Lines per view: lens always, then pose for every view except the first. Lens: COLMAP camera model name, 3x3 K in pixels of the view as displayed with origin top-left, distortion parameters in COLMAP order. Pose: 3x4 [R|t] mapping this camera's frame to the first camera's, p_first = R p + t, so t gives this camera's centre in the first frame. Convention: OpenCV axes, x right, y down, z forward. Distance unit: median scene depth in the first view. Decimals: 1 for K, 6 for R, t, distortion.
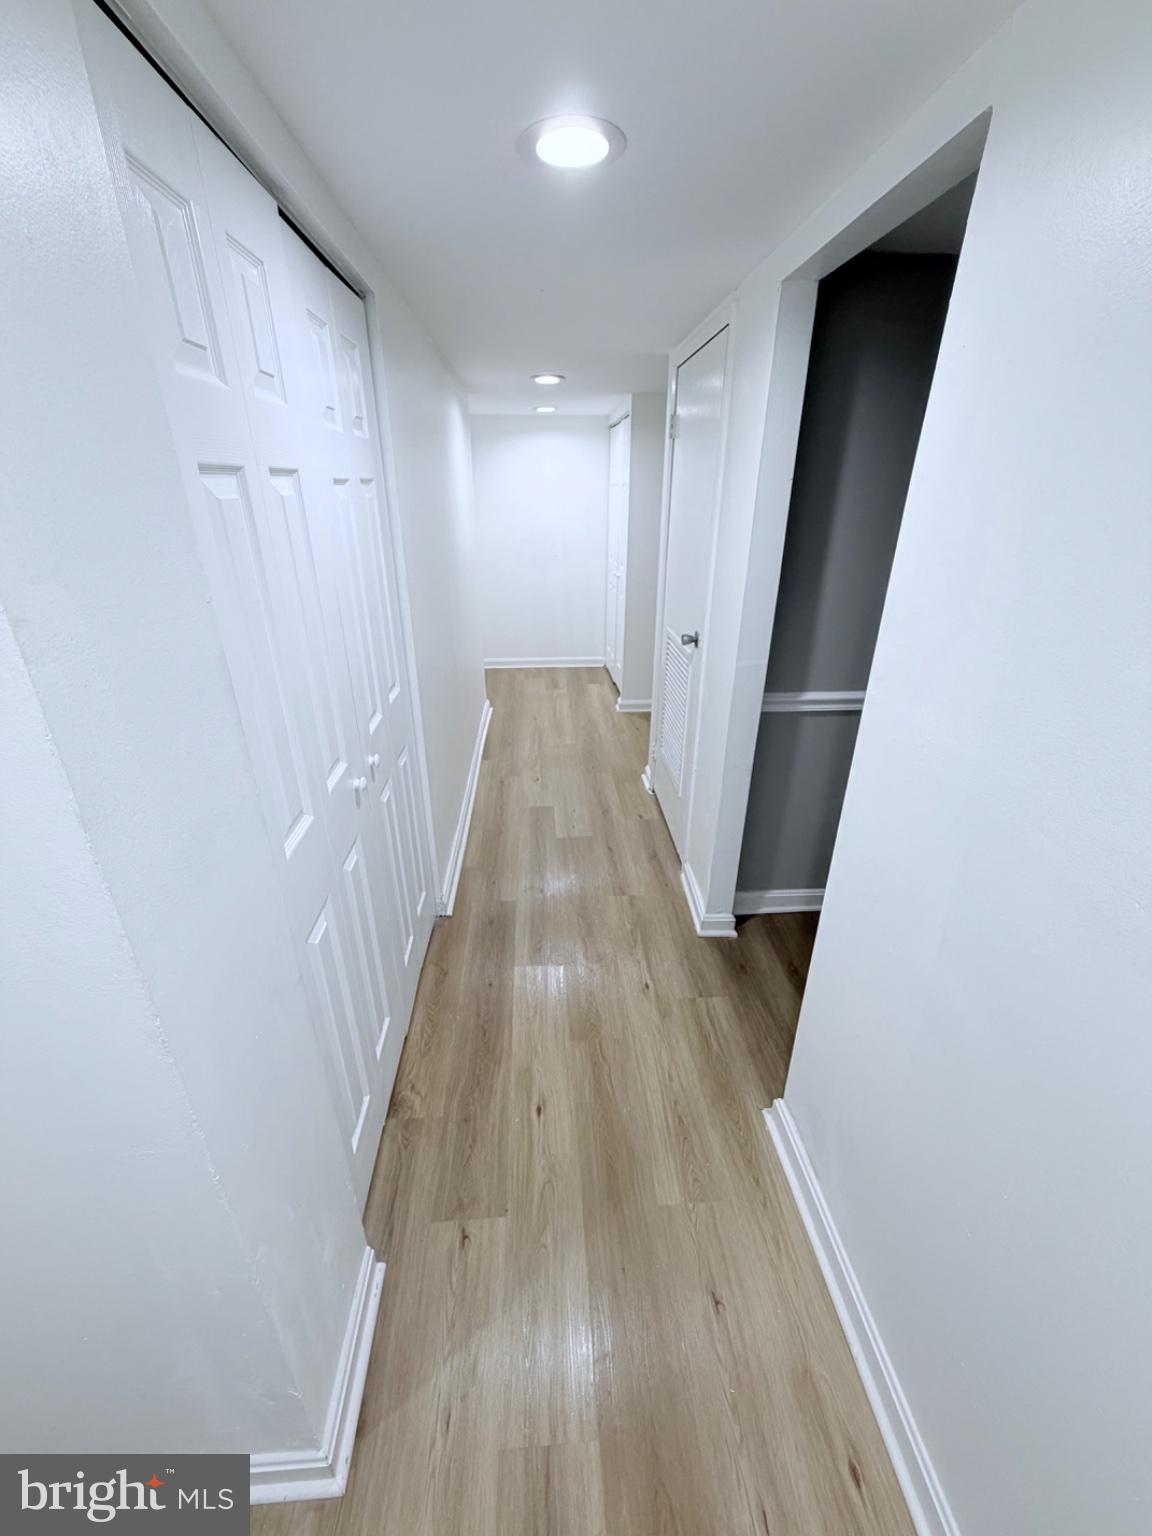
lens RADIAL K [[610.9, 0, 578.2], [0, 610.9, 764.7], [0, 0, 1]] dist [-0.001749, 0.000166]
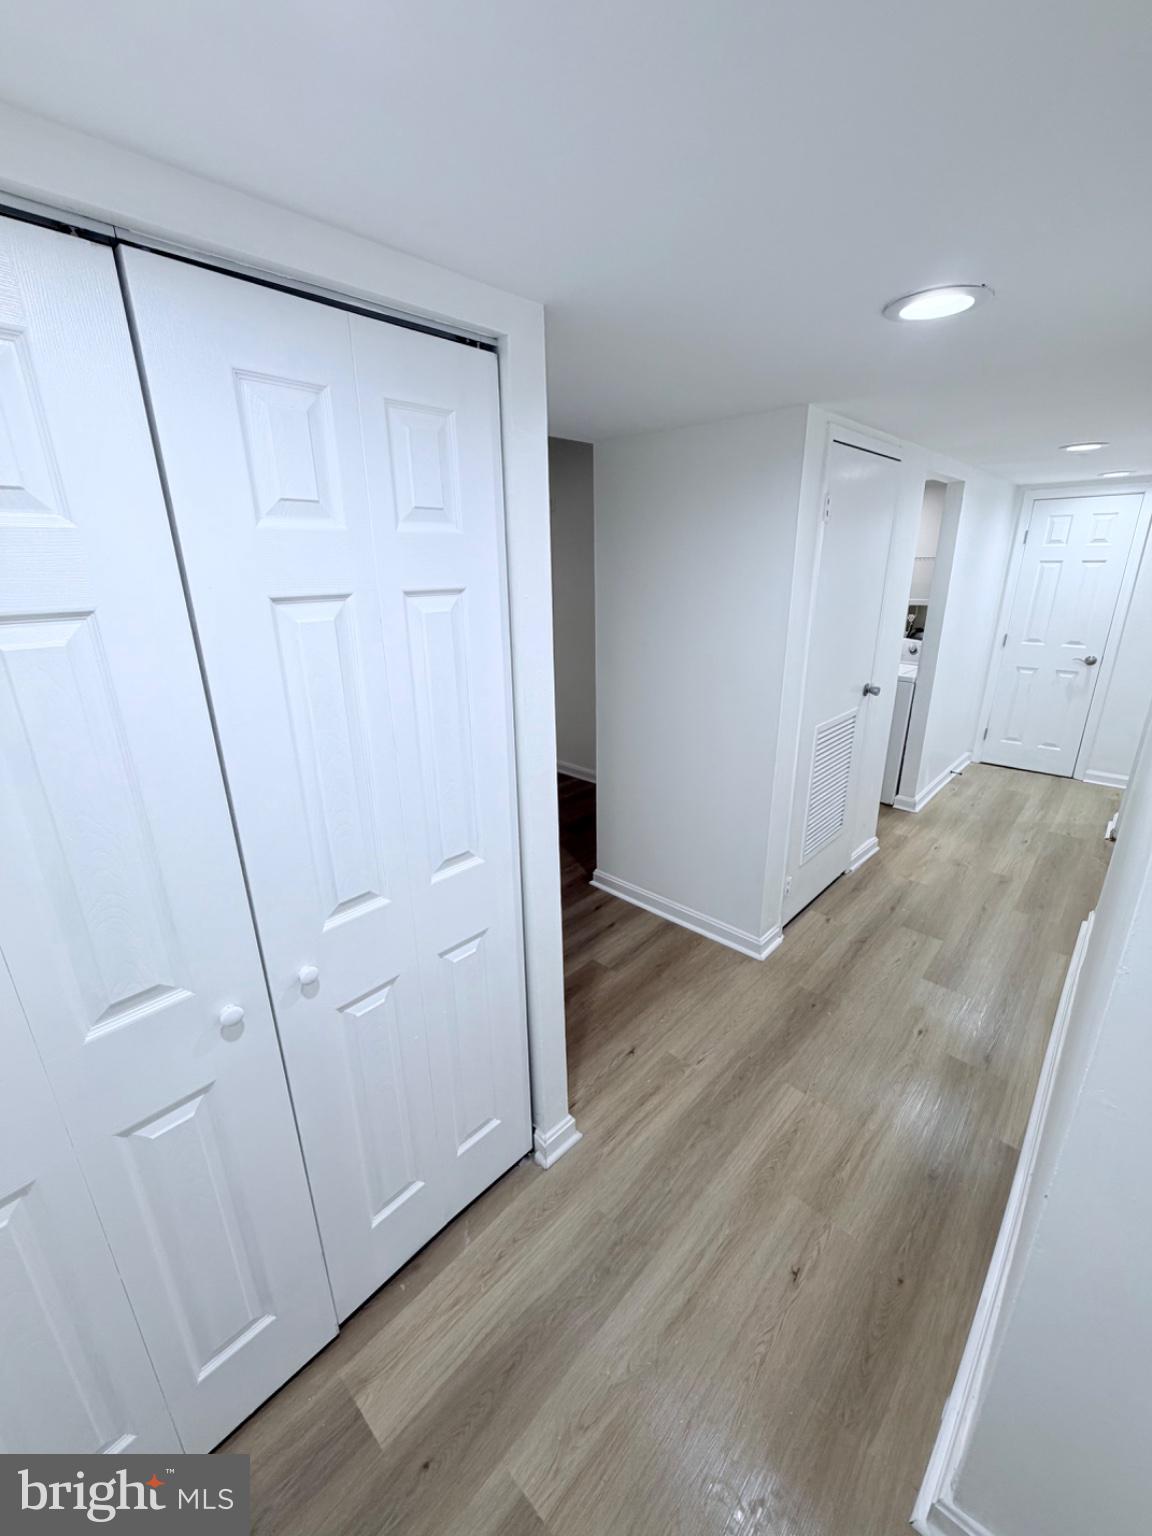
lens RADIAL K [[610.9, 0, 578.2], [0, 610.9, 764.7], [0, 0, 1]] dist [-0.001749, 0.000166]
pose [[-0.683603, -0.221060, 0.695571, -0.240627], [0.313455, 0.771735, 0.553327, -0.761874], [-0.659116, 0.596286, -0.458268, 1.628719]]
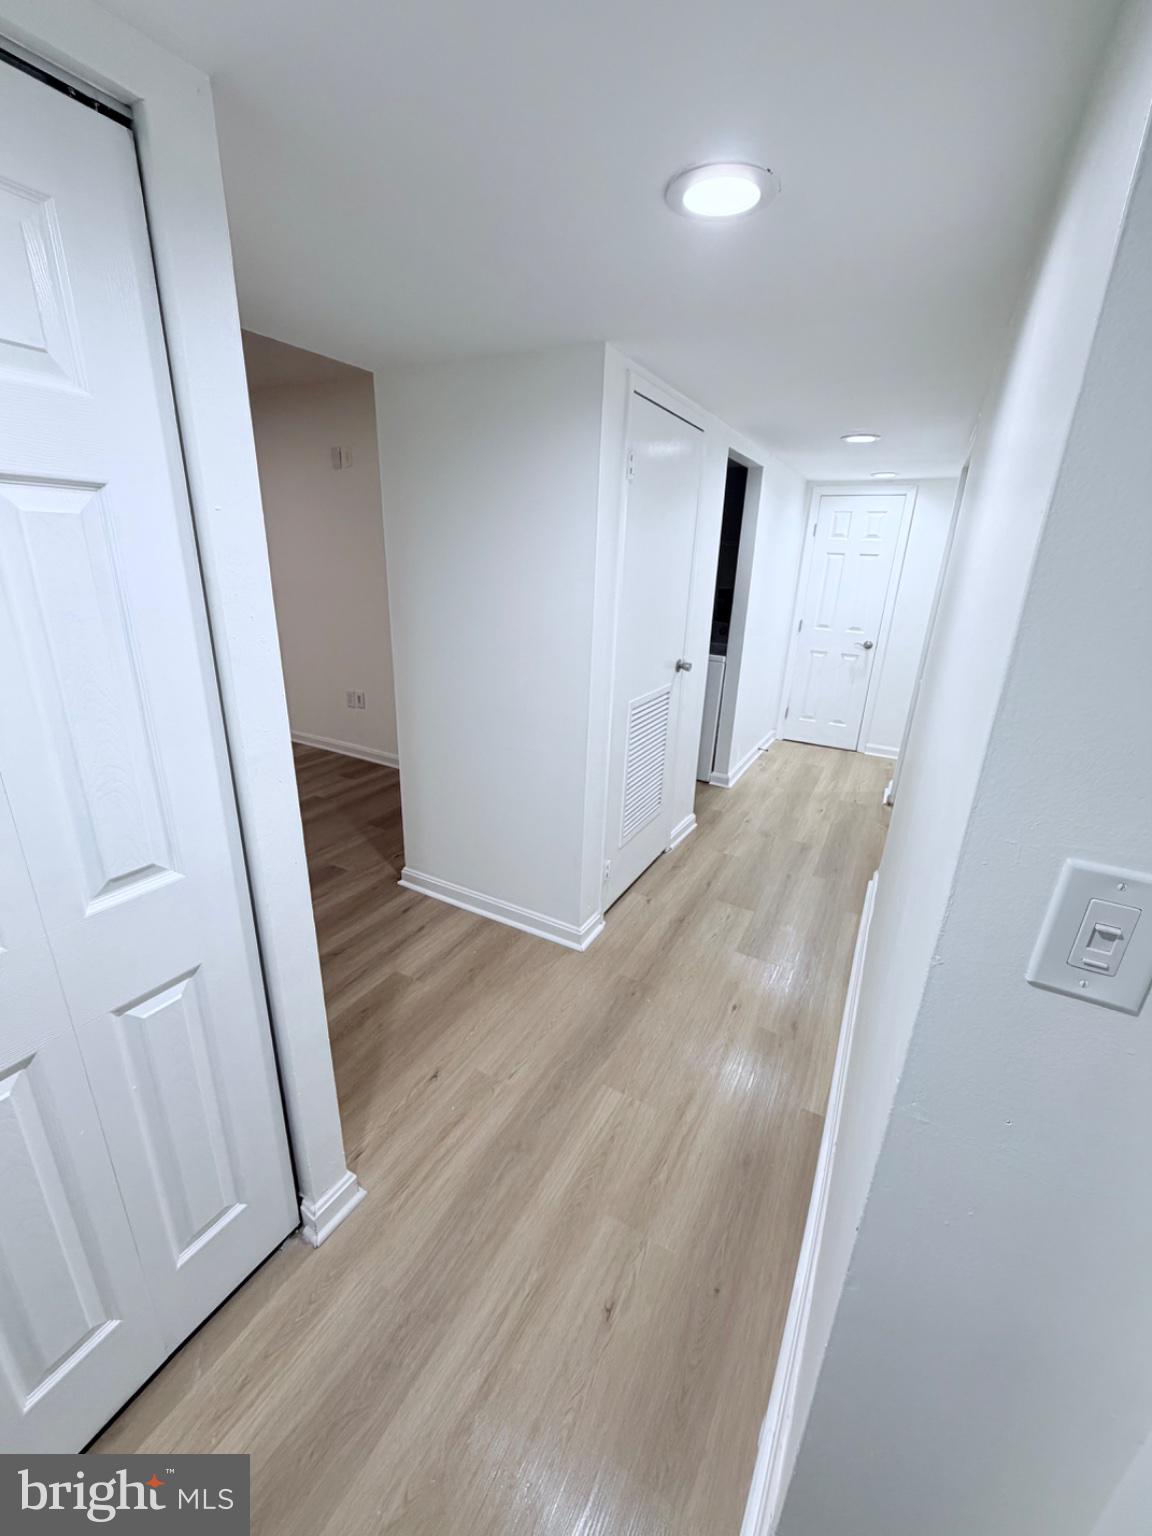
lens RADIAL K [[610.9, 0, 578.2], [0, 610.9, 764.7], [0, 0, 1]] dist [-0.001749, 0.000166]
pose [[-0.844416, -0.206363, 0.494343, -0.225222], [0.185716, 0.752813, 0.631493, -0.690199], [-0.502465, 0.625050, -0.597362, 1.559867]]
